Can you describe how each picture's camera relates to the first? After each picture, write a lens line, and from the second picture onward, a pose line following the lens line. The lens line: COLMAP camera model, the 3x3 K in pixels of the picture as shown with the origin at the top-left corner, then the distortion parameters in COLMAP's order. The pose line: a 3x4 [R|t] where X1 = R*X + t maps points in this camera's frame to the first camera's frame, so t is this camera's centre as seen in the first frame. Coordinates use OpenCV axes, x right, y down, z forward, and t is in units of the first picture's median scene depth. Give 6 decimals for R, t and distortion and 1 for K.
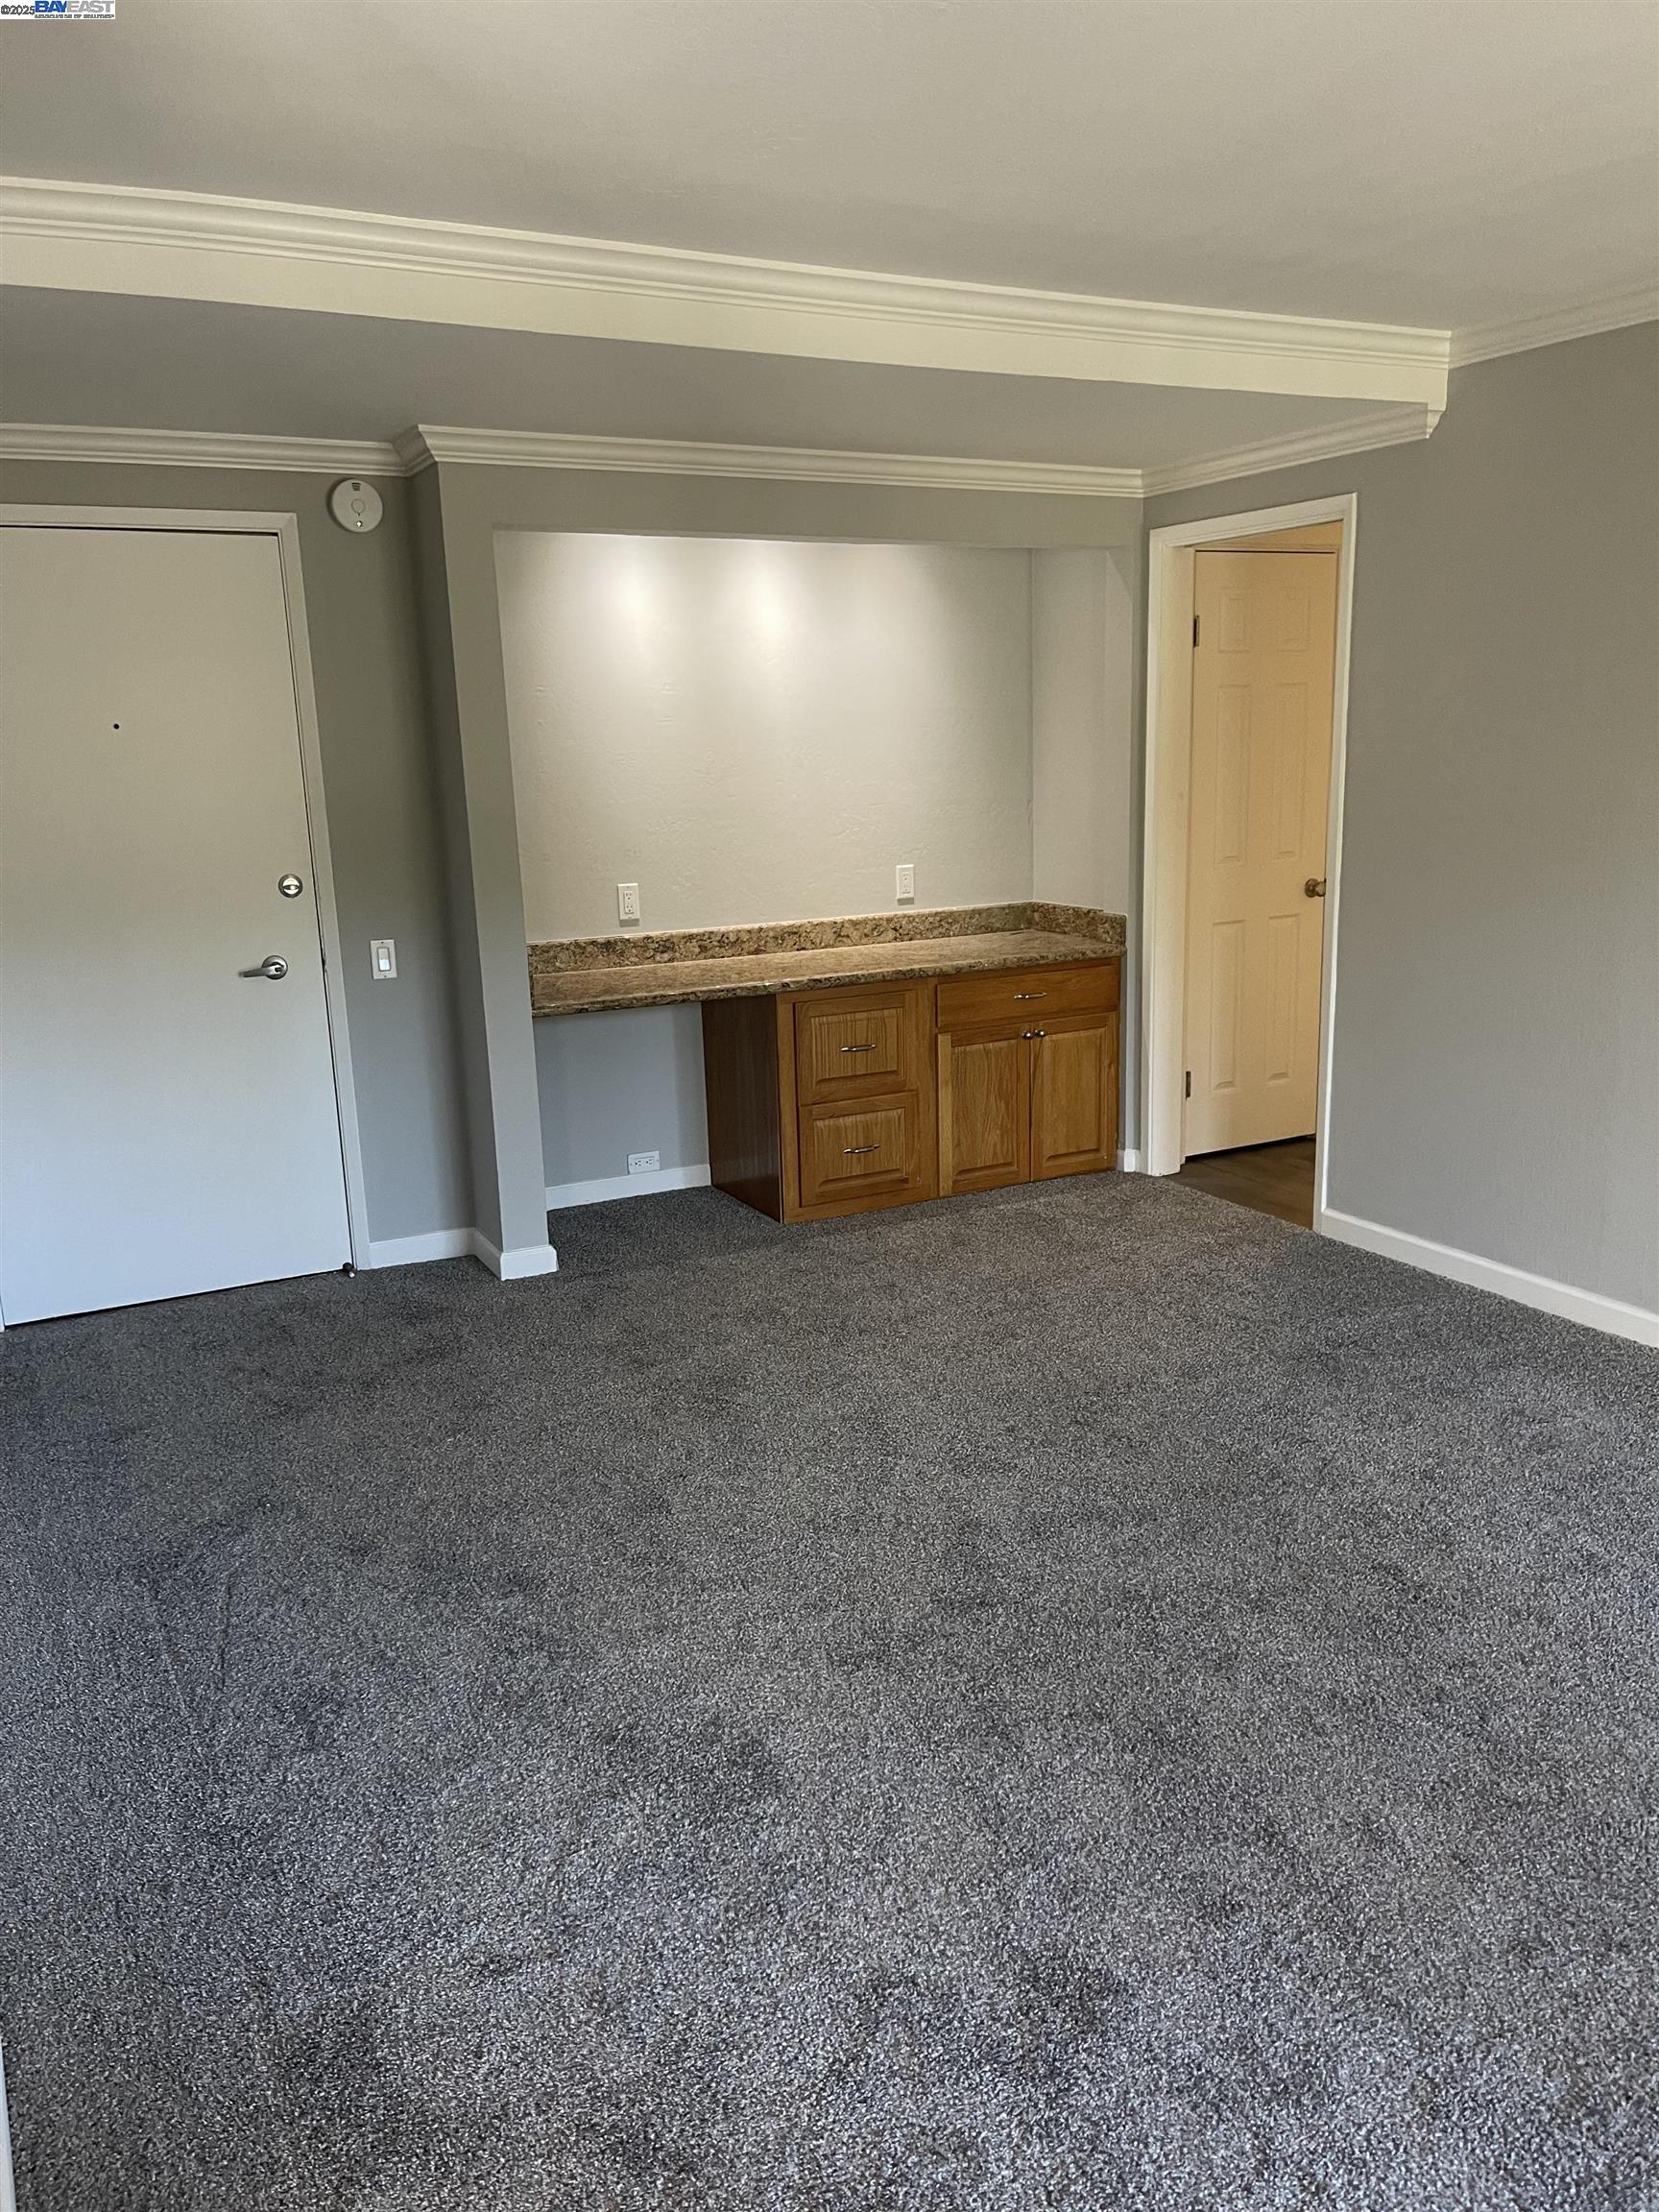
lens RADIAL K [[1661.9, 0, 827.4], [0, 1661.9, 1126.3], [0, 0, 1]] dist [0.077695, -0.101830]
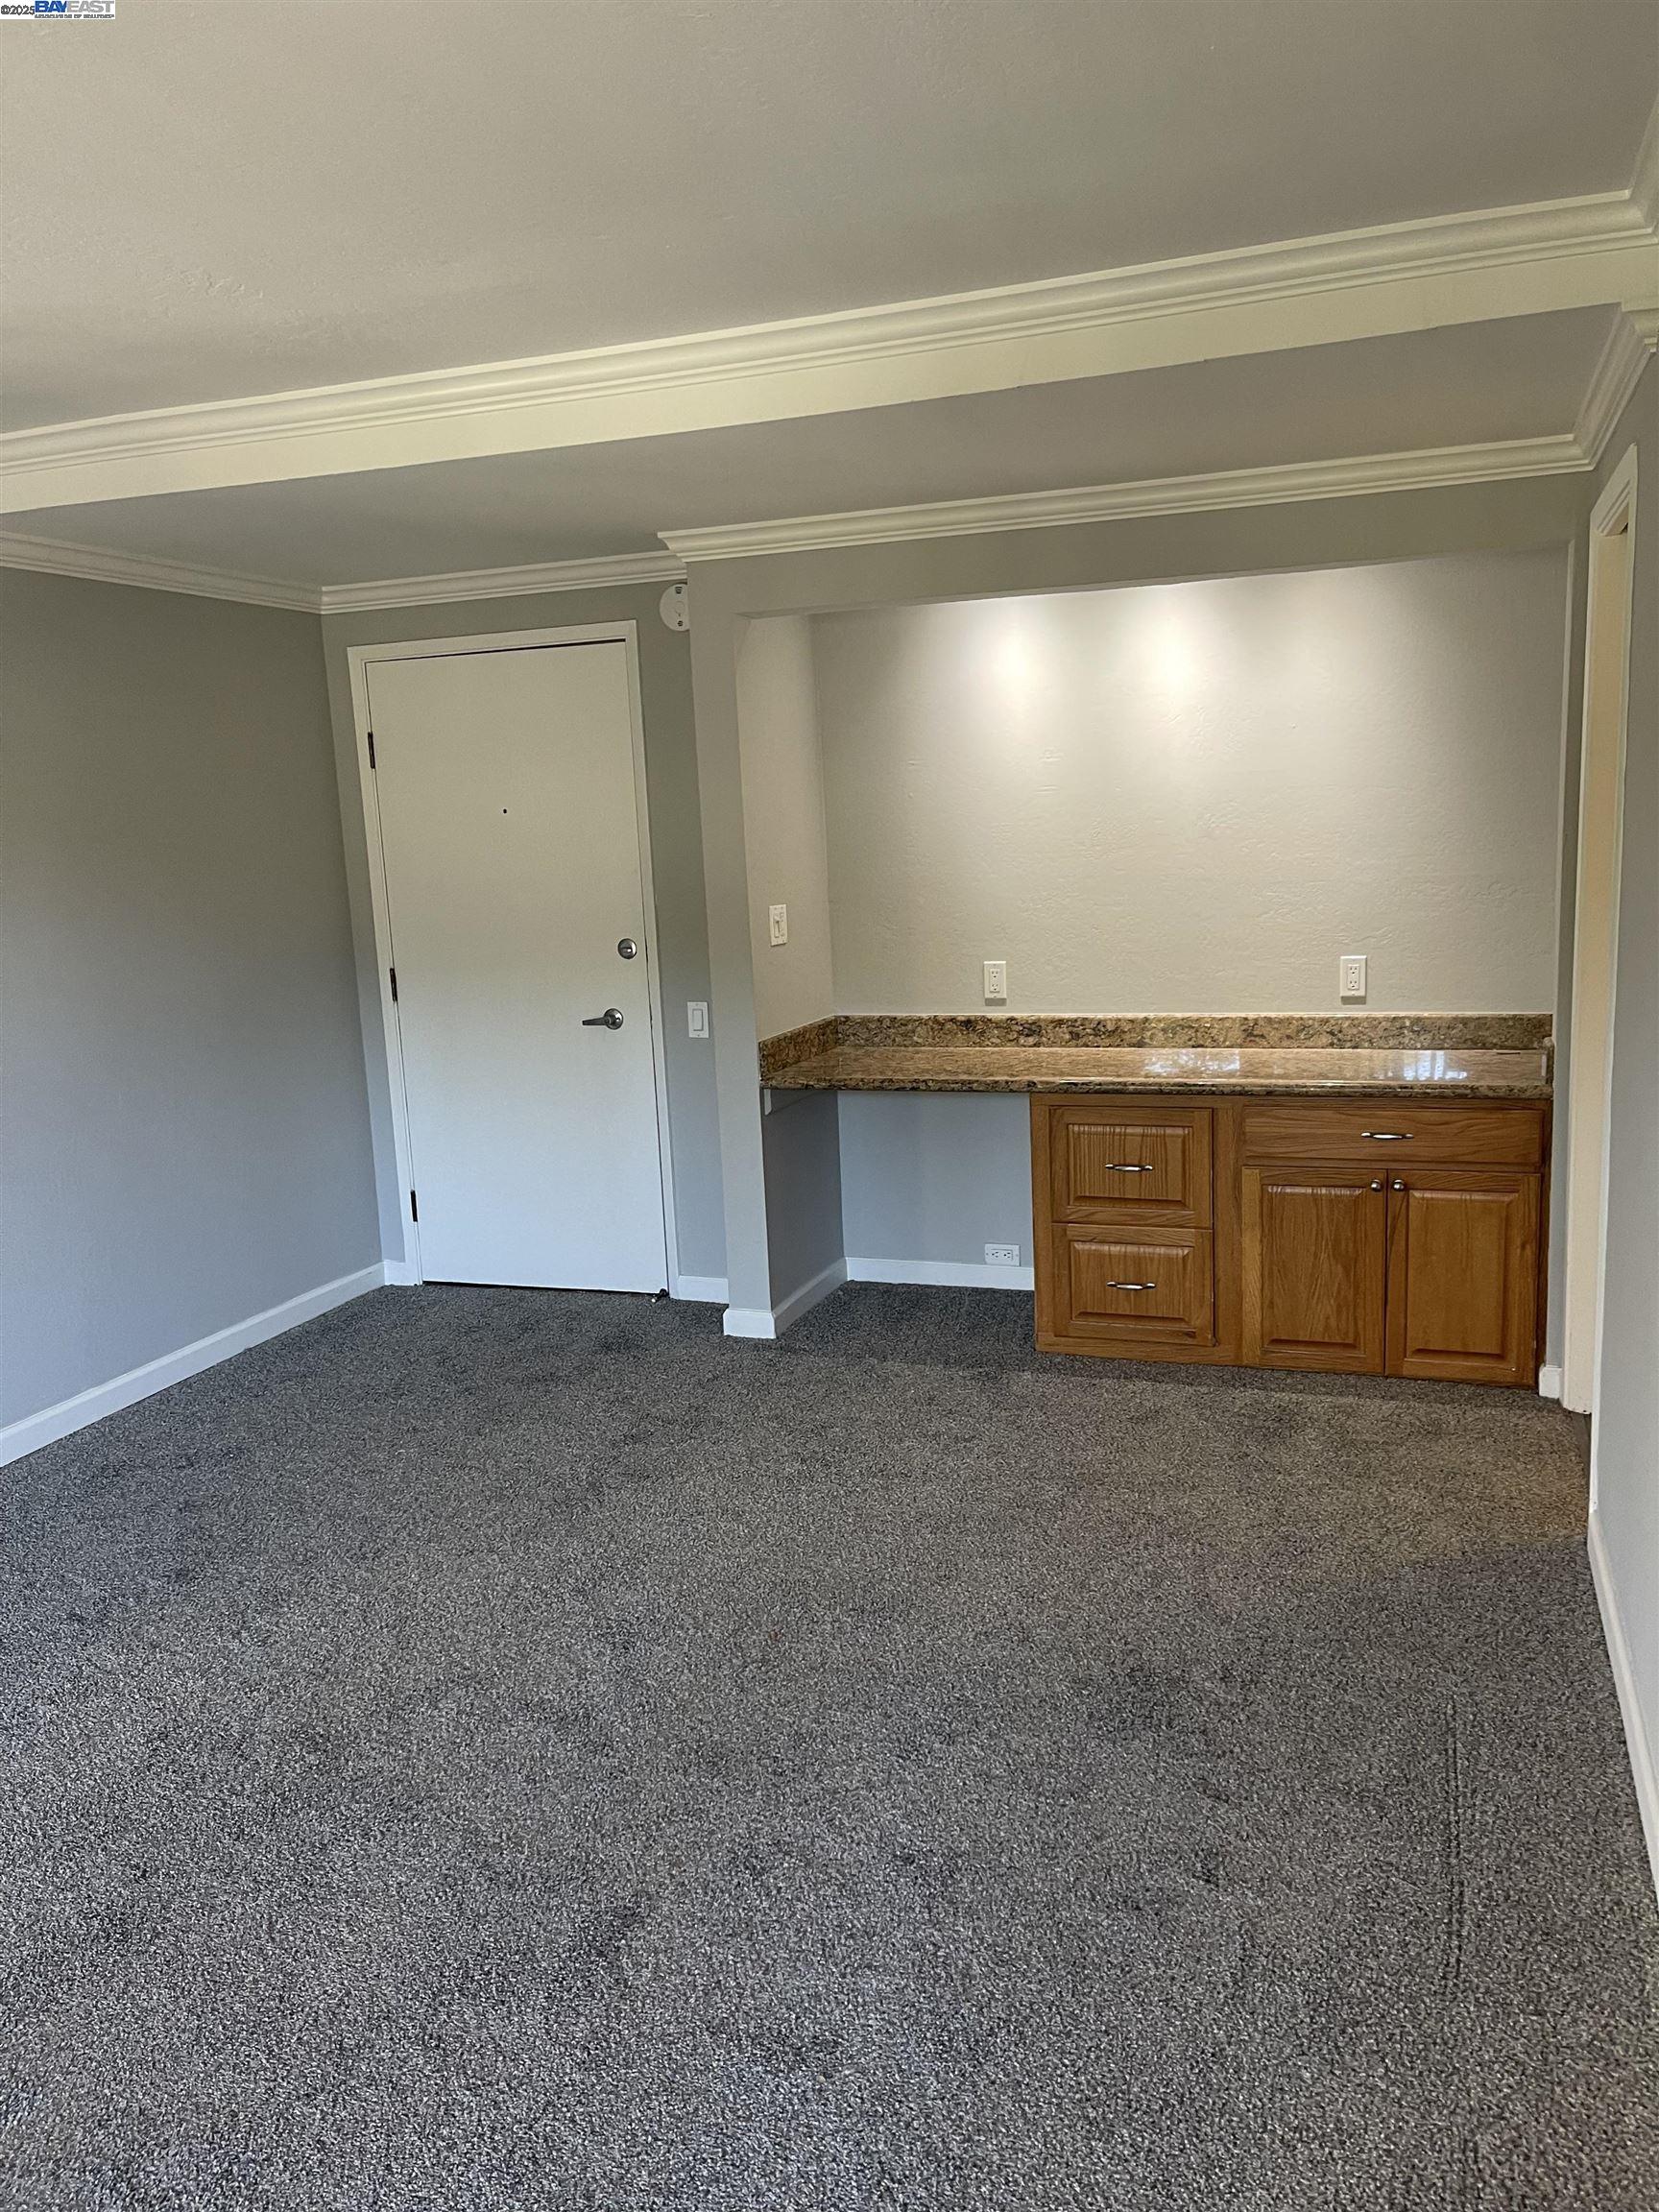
lens RADIAL K [[1661.9, 0, 850.3], [0, 1661.9, 1123.1], [0, 0, 1]] dist [0.077695, -0.101830]
pose [[0.677722, 0.130715, -0.723607, 0.517825], [-0.144249, 0.988586, 0.043479, -0.082780], [0.721030, 0.074913, 0.688842, 0.291424]]
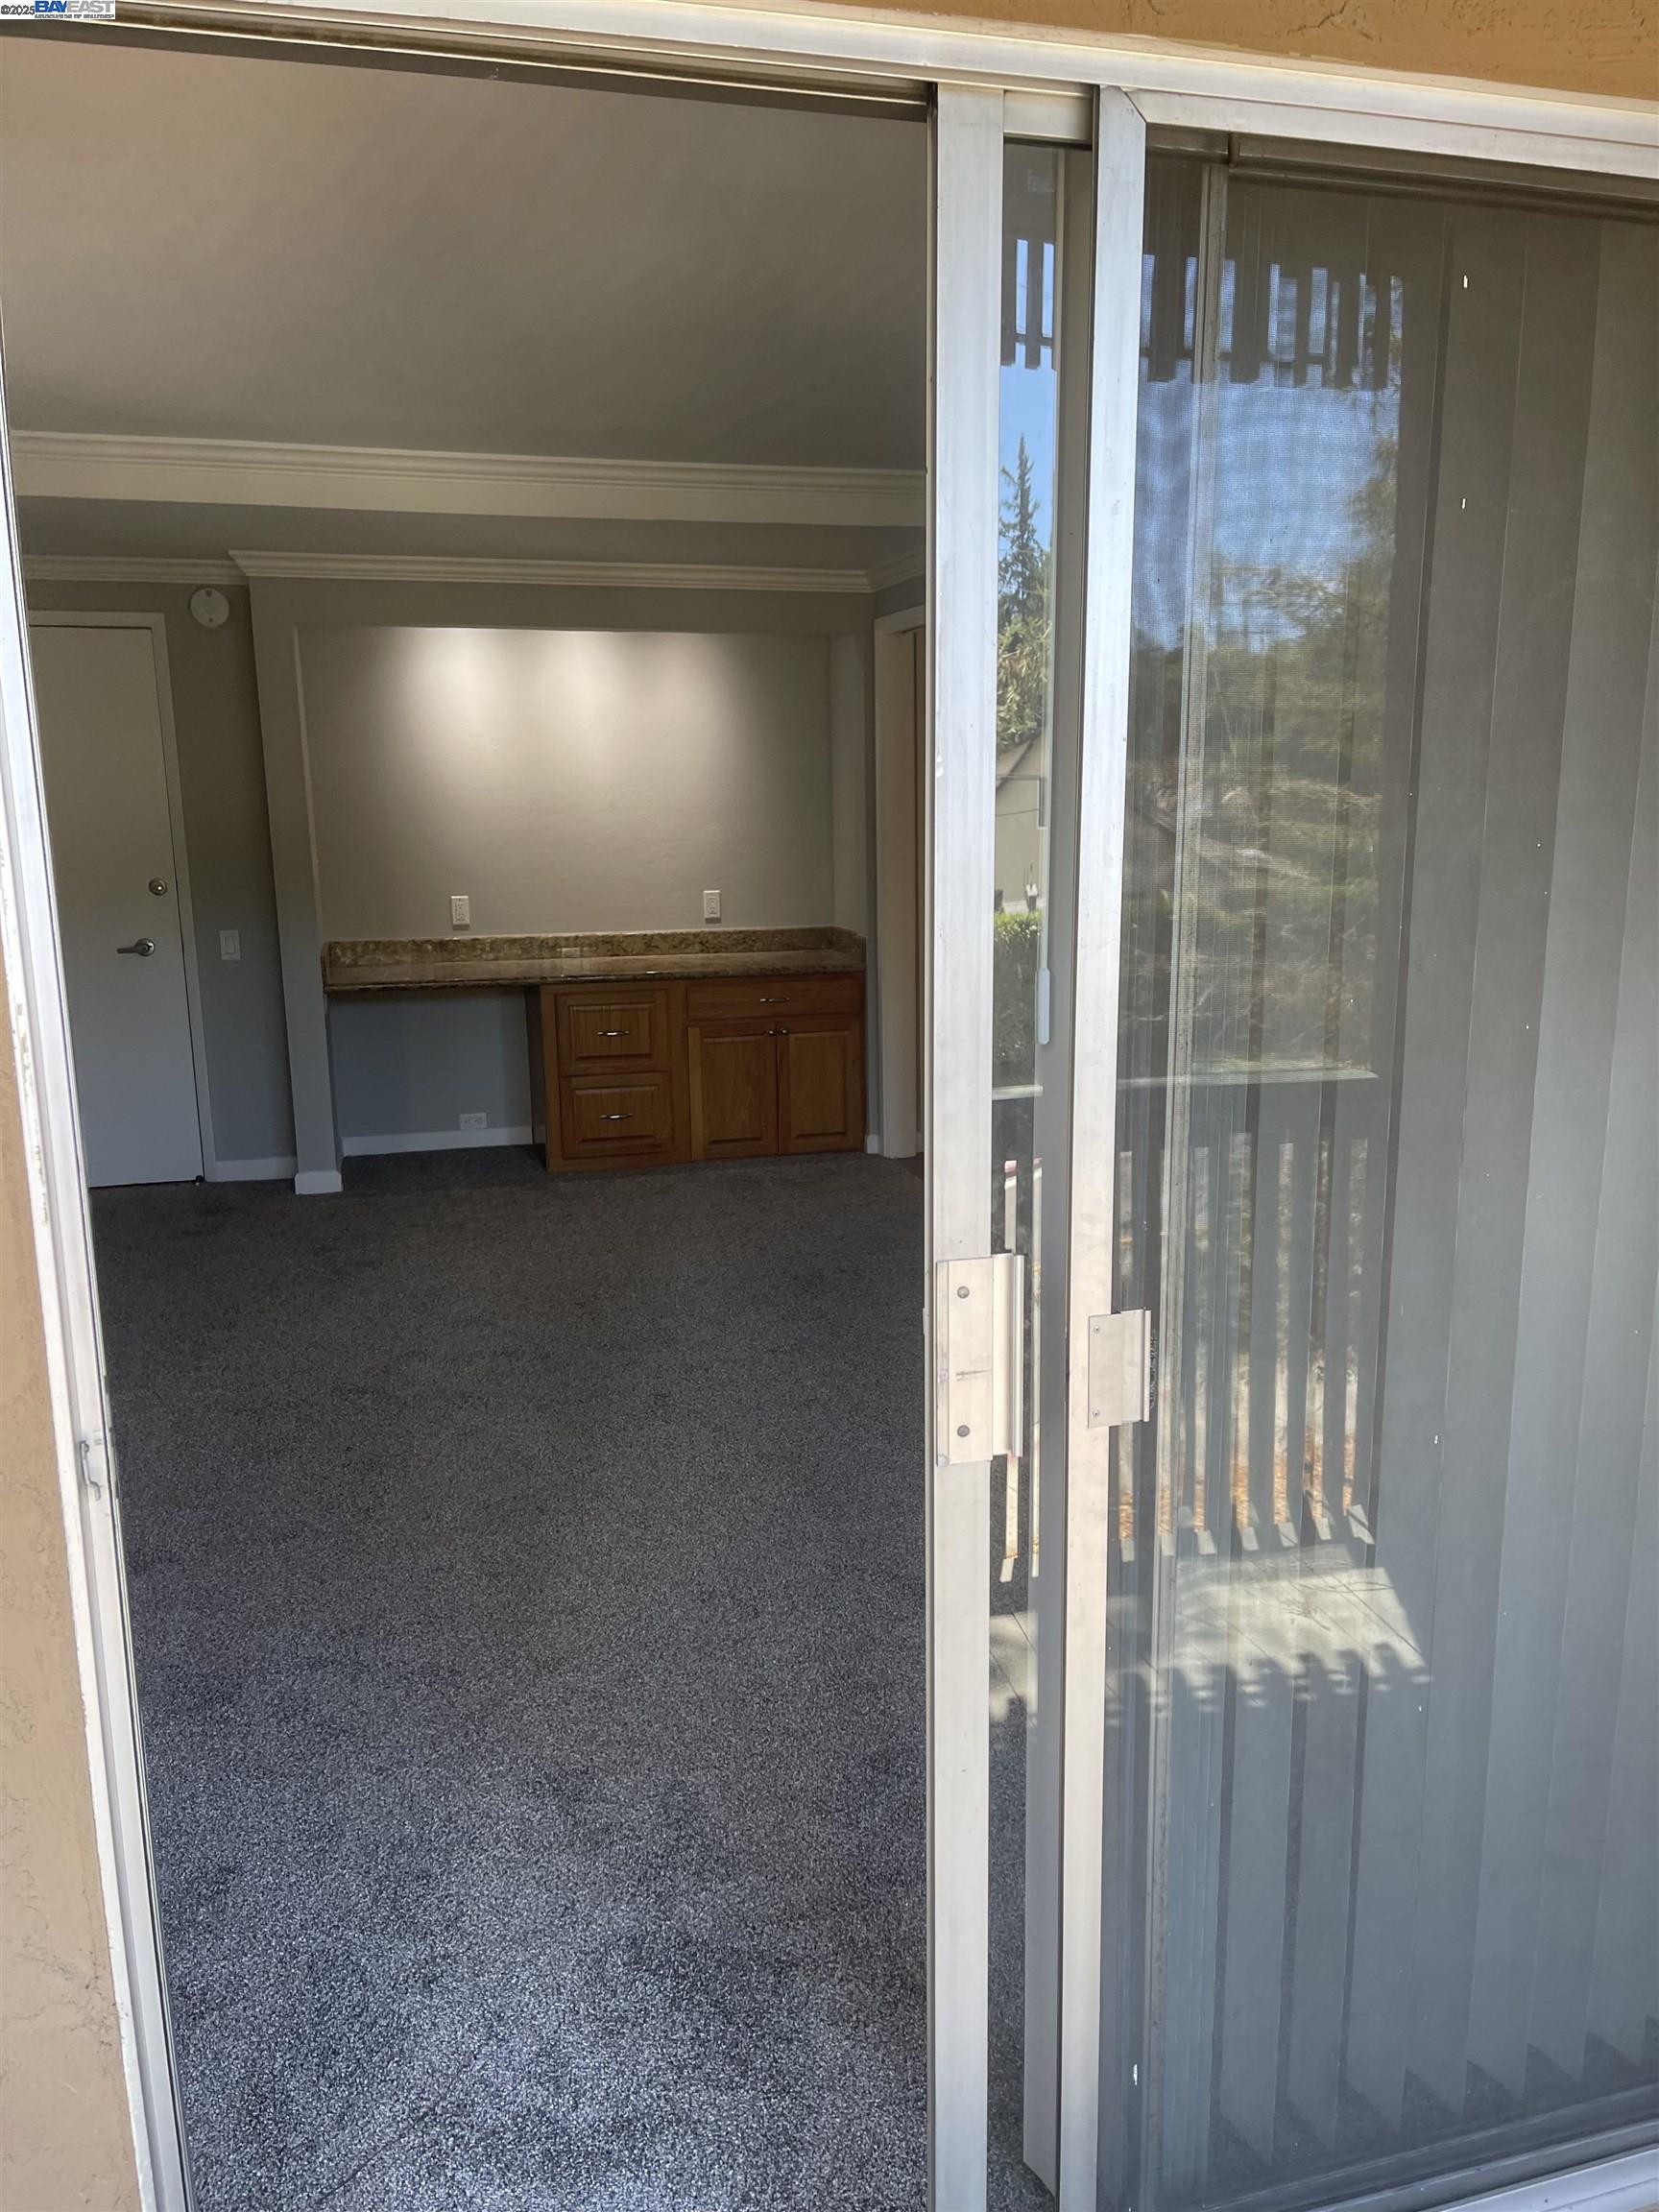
lens RADIAL K [[1661.9, 0, 833.9], [0, 1661.9, 1127.1], [0, 0, 1]] dist [0.077695, -0.101830]
pose [[0.978908, 0.055390, -0.196652, 0.410302], [-0.060530, 0.997962, -0.020222, 0.036086], [0.195131, 0.031699, 0.980265, -0.173749]]
